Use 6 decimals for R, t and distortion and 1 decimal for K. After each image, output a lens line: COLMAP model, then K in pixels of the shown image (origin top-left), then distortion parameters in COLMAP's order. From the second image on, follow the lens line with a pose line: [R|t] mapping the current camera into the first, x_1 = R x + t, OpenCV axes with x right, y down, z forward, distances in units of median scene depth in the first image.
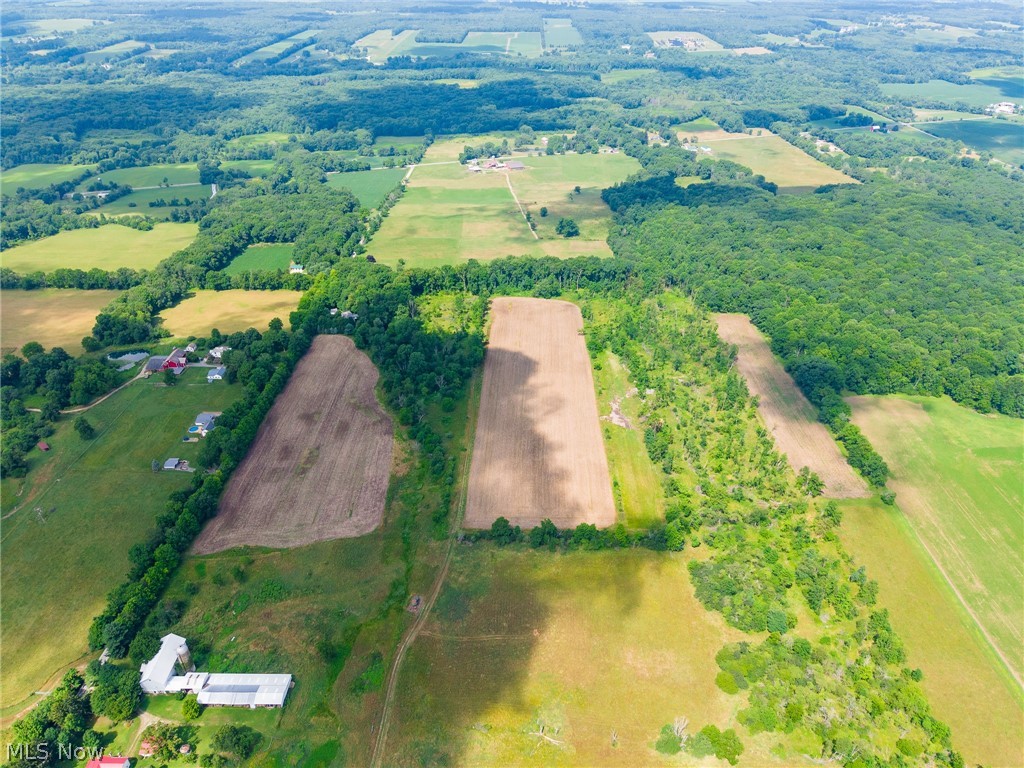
lens RADIAL K [[684.9, 0, 515.3], [0, 684.9, 382.1], [0, 0, 1]] dist [0.033231, -0.041805]
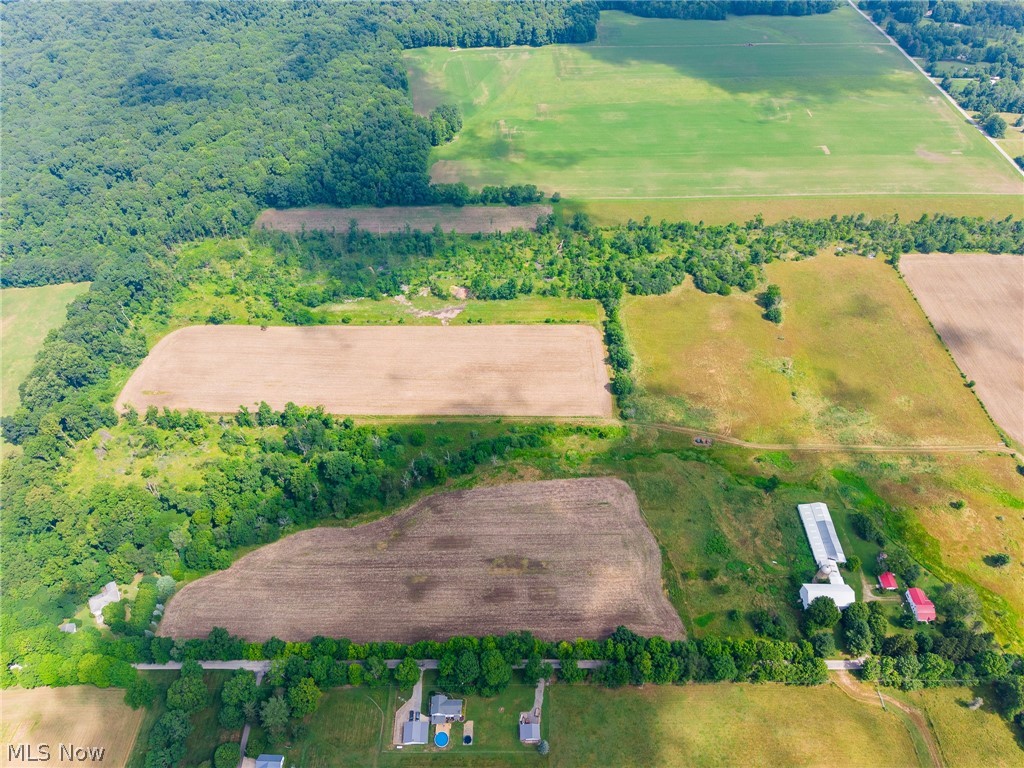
lens RADIAL K [[684.9, 0, 515.3], [0, 684.9, 382.1], [0, 0, 1]] dist [0.033231, -0.041805]
pose [[0.002411, -0.734043, 0.679099, -0.780170], [0.529055, 0.577213, 0.622034, -0.588994], [-0.848584, 0.357781, 0.389740, 0.660062]]
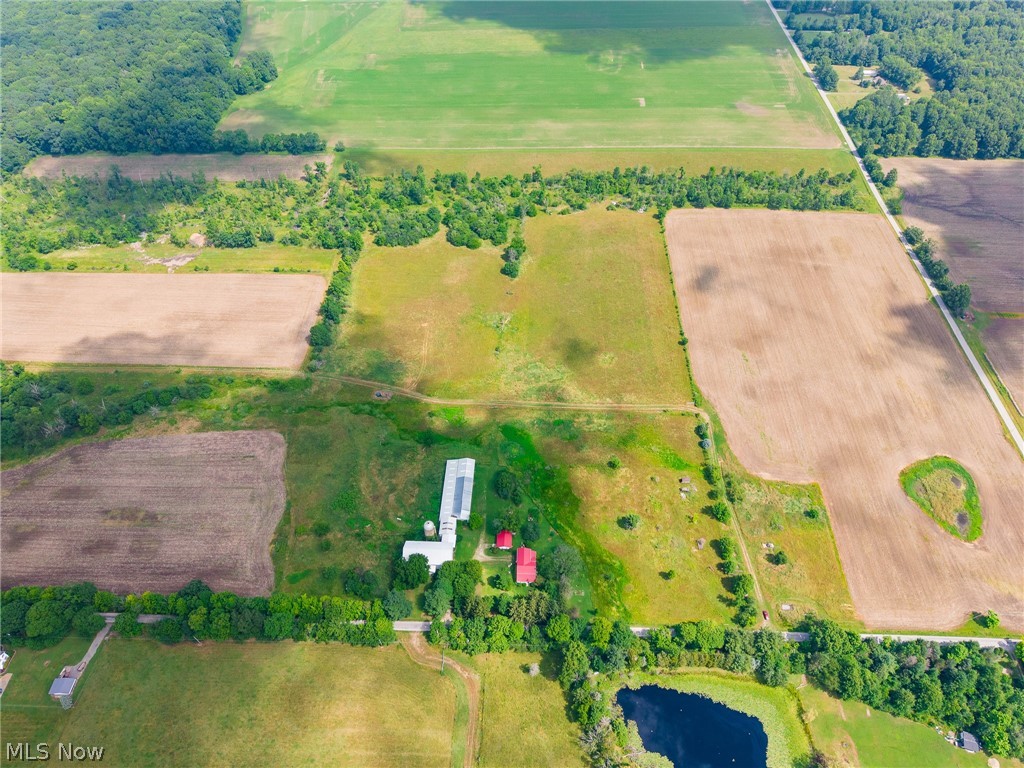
lens RADIAL K [[684.9, 0, 515.3], [0, 684.9, 382.1], [0, 0, 1]] dist [0.033231, -0.041805]
pose [[0.032142, -0.752534, 0.657769, -0.765861], [0.533049, 0.569608, 0.625624, -0.257939], [-0.845474, 0.330514, 0.419446, 0.268524]]
